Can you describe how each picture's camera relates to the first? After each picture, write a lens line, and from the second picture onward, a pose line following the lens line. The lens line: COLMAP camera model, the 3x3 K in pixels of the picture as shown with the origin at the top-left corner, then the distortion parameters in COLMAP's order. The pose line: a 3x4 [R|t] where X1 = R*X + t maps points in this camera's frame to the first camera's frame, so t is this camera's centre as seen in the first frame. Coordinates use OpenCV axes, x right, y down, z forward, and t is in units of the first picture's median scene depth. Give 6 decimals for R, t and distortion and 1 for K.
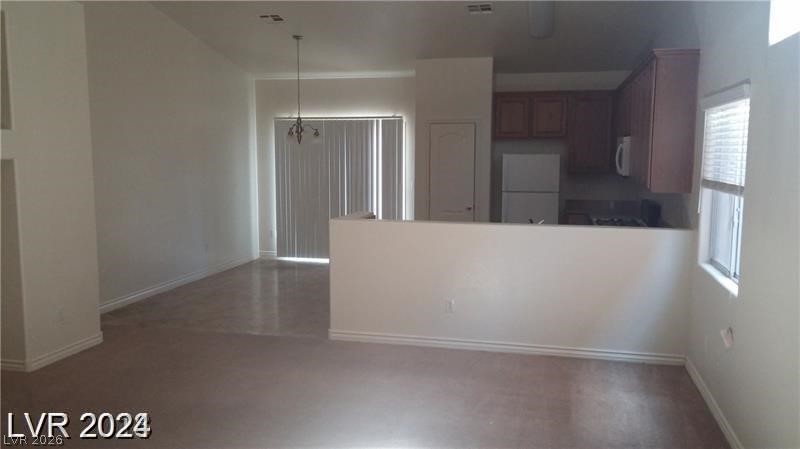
lens RADIAL K [[684.6, 0, 400.0], [0, 684.6, 224.5], [0, 0, 1]] dist [0.050254, -0.005262]
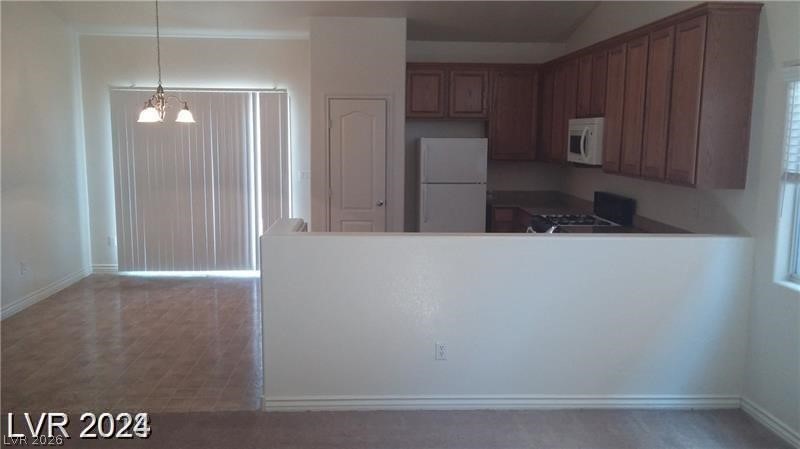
lens RADIAL K [[684.6, 0, 400.0], [0, 684.6, 224.5], [0, 0, 1]] dist [0.050254, -0.005262]
pose [[0.959824, -0.032468, 0.278720, -0.105204], [0.024641, 0.999199, 0.031540, -0.024209], [-0.279520, -0.023405, 0.959854, 0.207382]]
